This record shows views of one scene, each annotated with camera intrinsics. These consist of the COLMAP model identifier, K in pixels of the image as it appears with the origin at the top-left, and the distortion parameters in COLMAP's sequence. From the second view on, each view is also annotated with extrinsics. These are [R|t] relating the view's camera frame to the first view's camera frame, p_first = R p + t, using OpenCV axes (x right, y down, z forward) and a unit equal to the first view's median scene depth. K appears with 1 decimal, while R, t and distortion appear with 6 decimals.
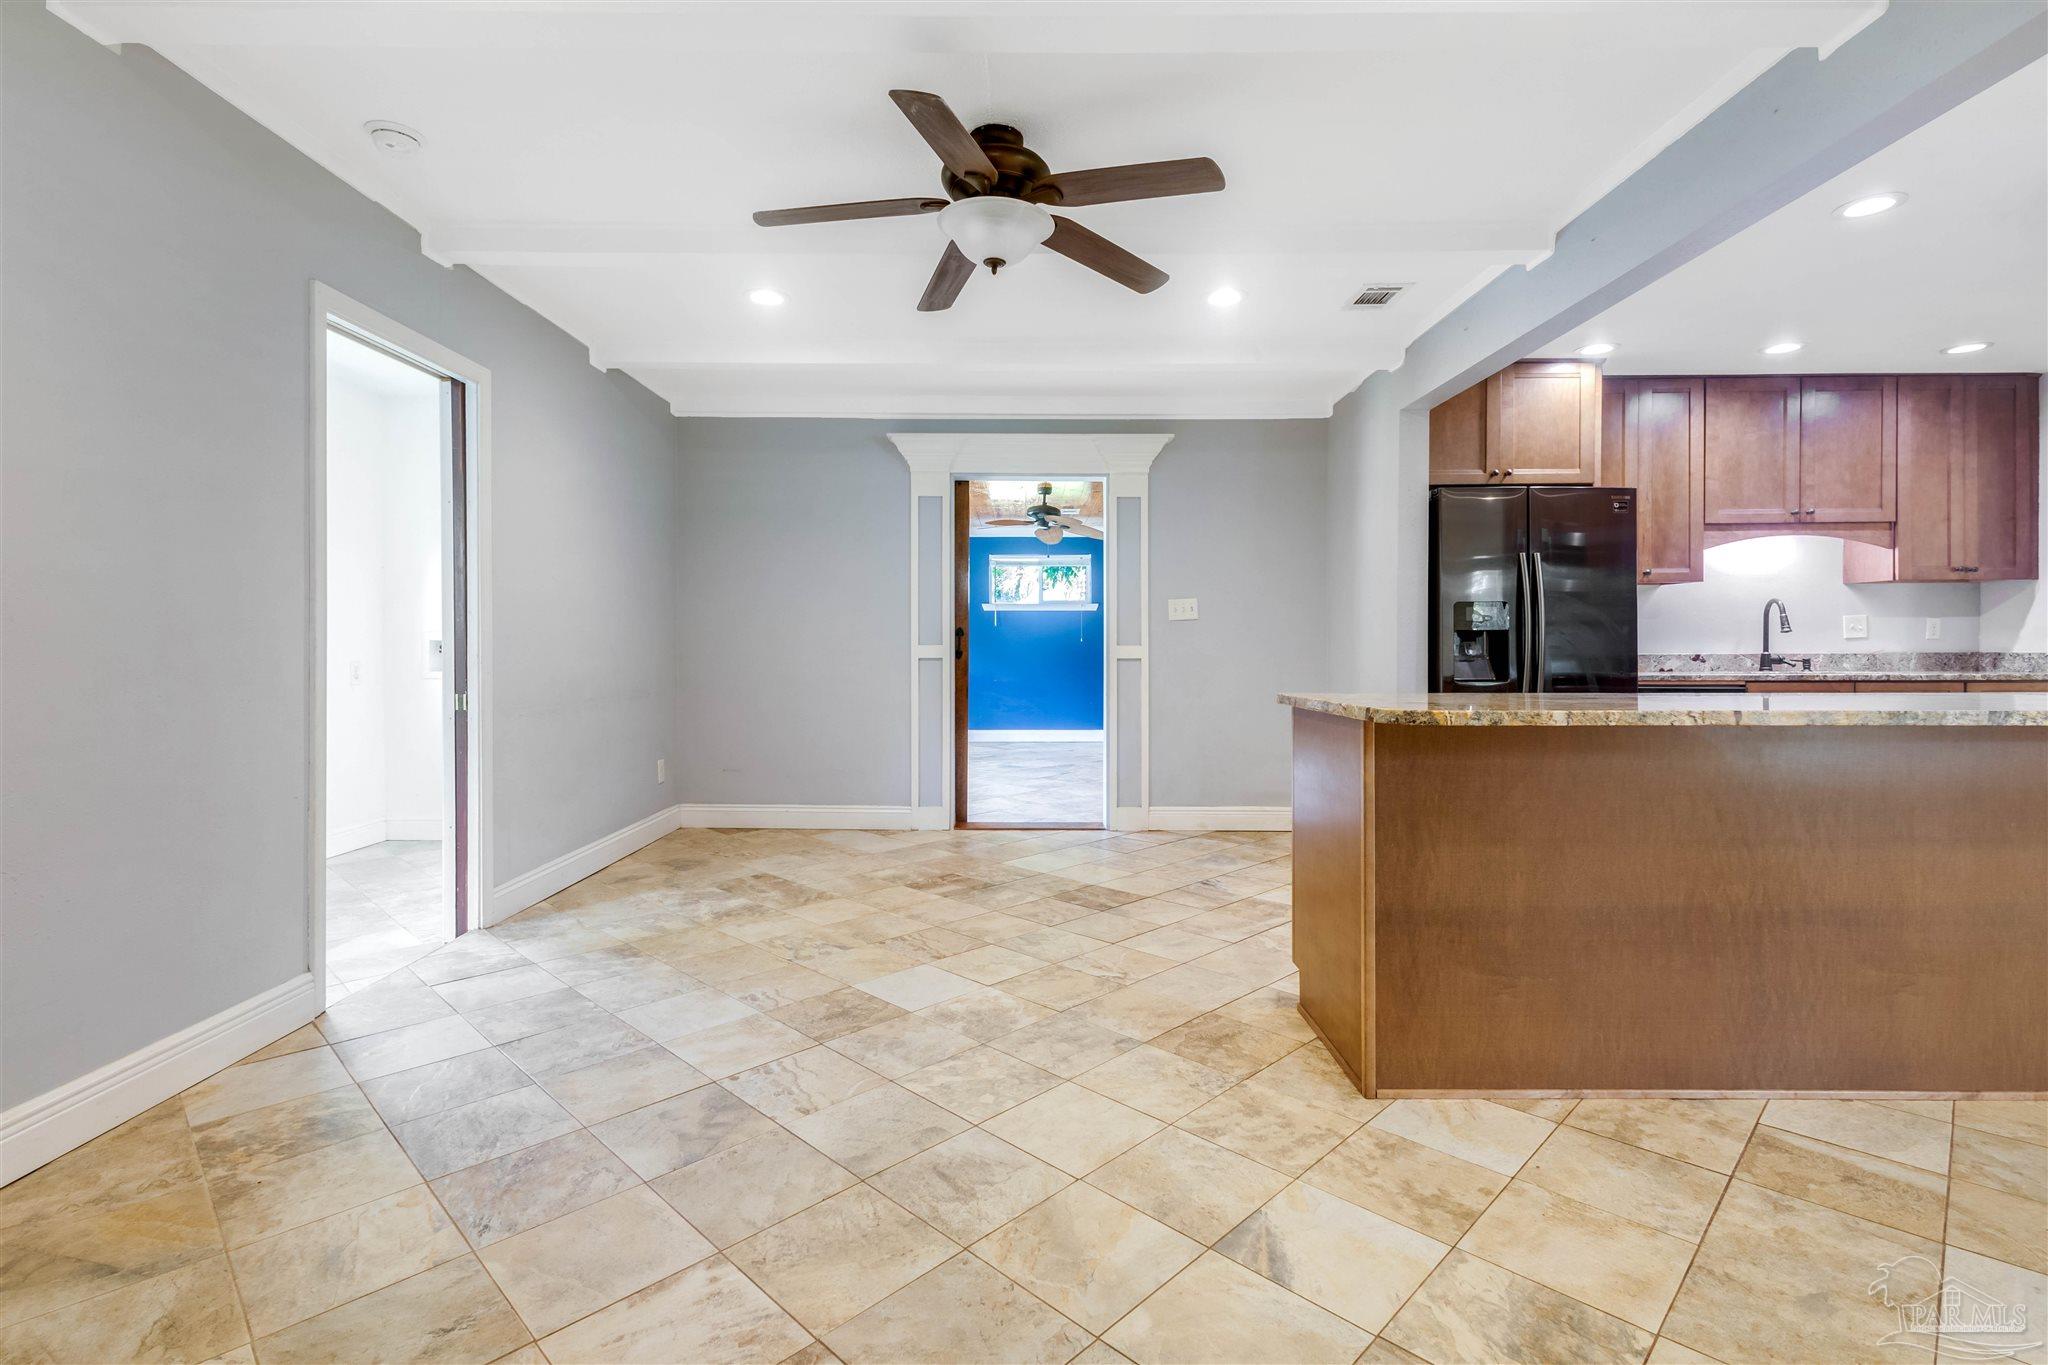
lens RADIAL K [[967.2, 0, 1026.3], [0, 967.2, 651.8], [0, 0, 1]] dist [0.011650, -0.003136]
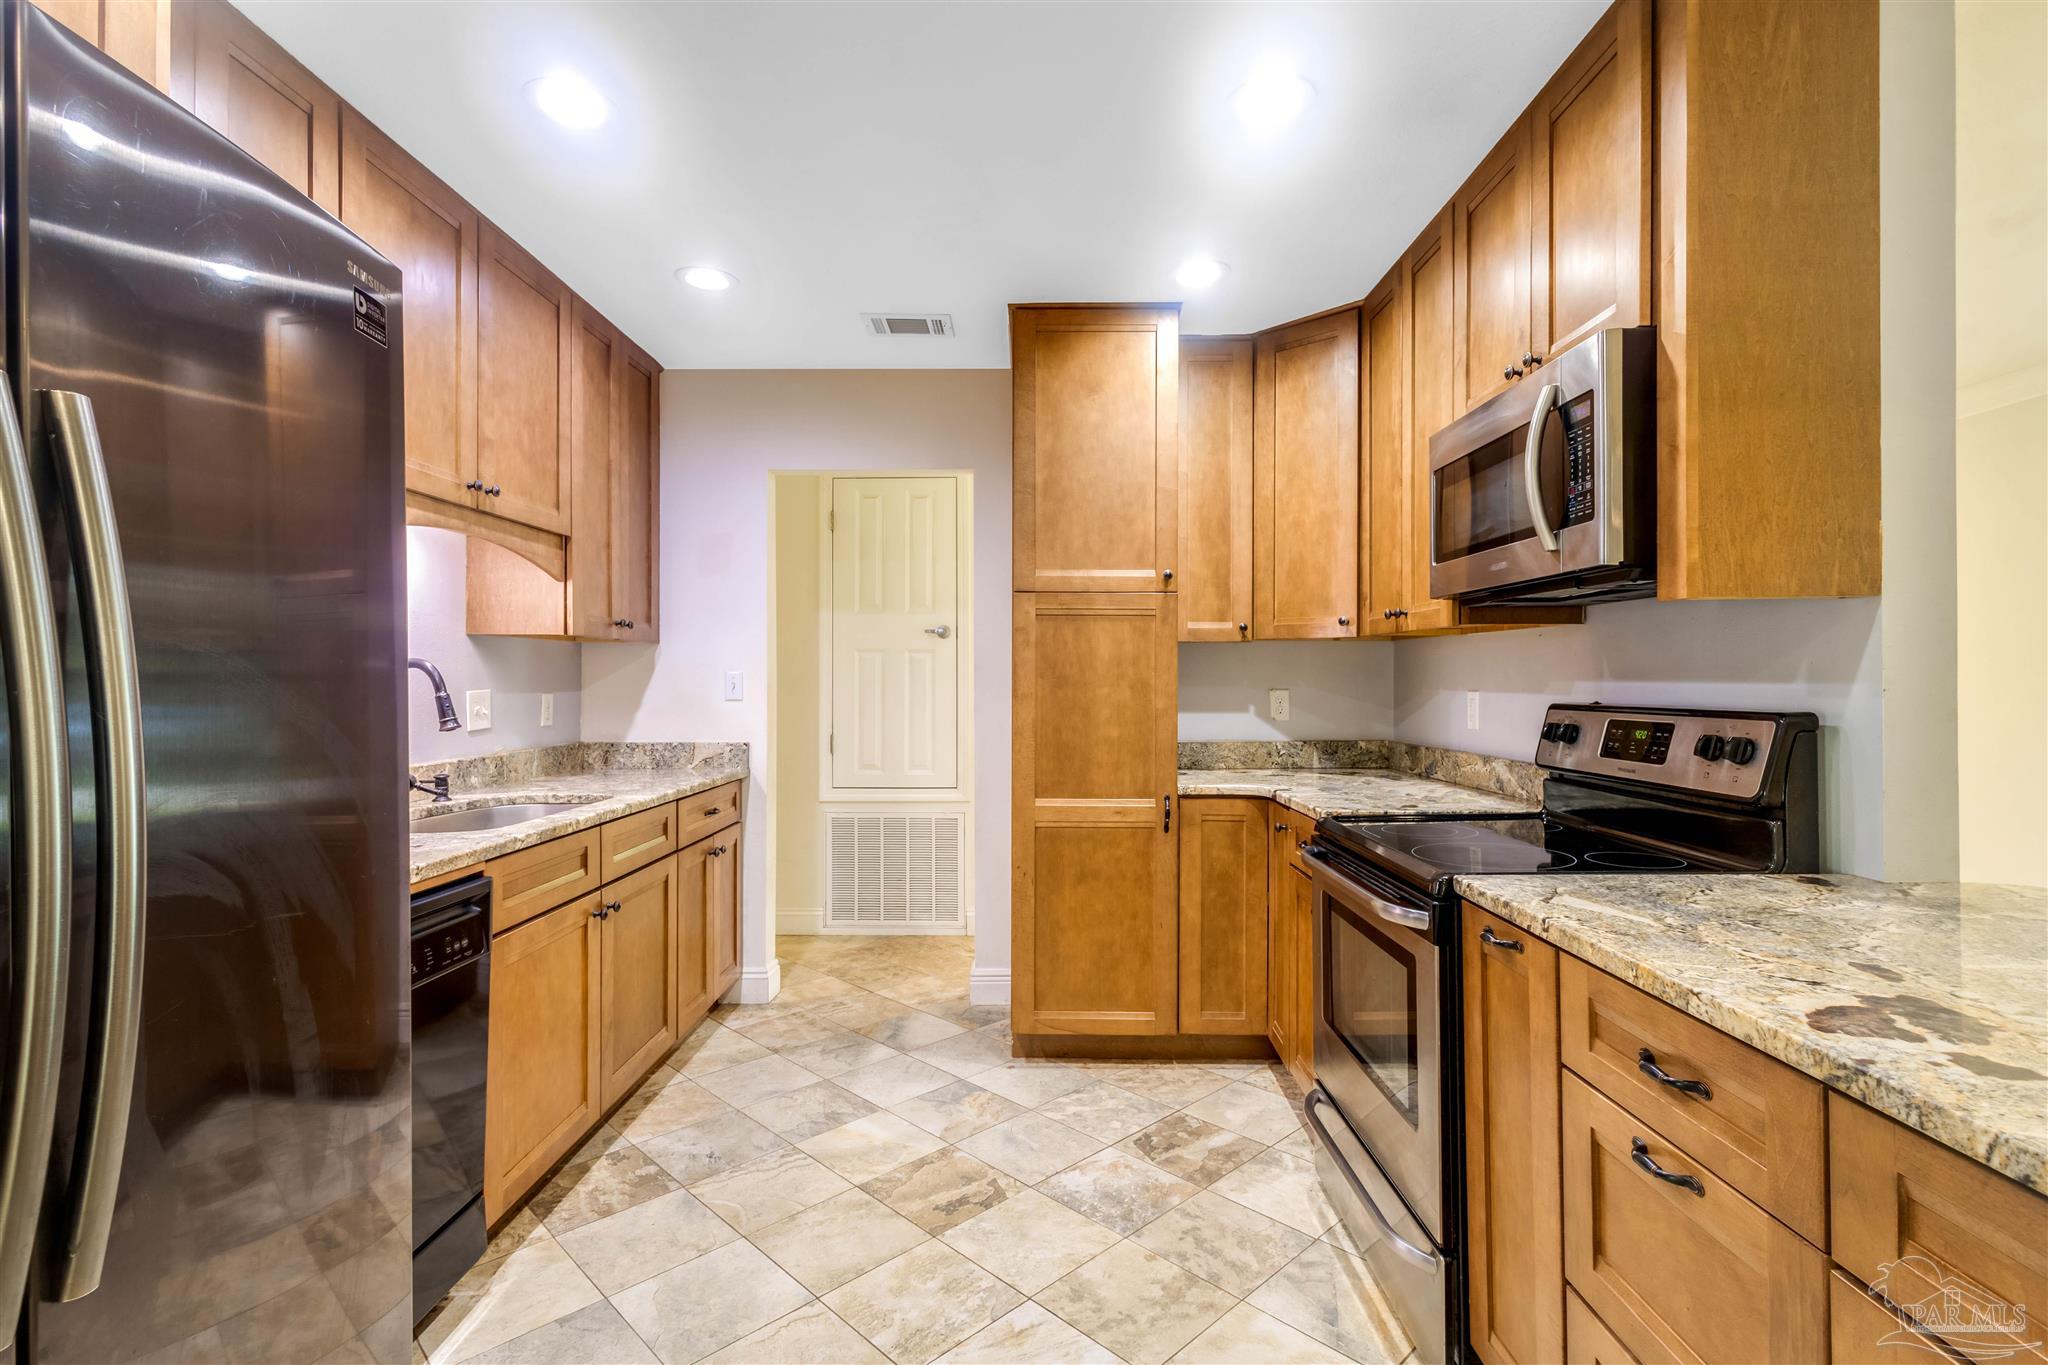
lens RADIAL K [[967.2, 0, 1024.5], [0, 967.2, 680.1], [0, 0, 1]] dist [0.011650, -0.003136]
pose [[0.020757, 0.006152, 0.999766, 0.325679], [0.005765, 0.999964, -0.006273, -0.043310], [-0.999768, 0.005894, 0.020721, 0.758097]]
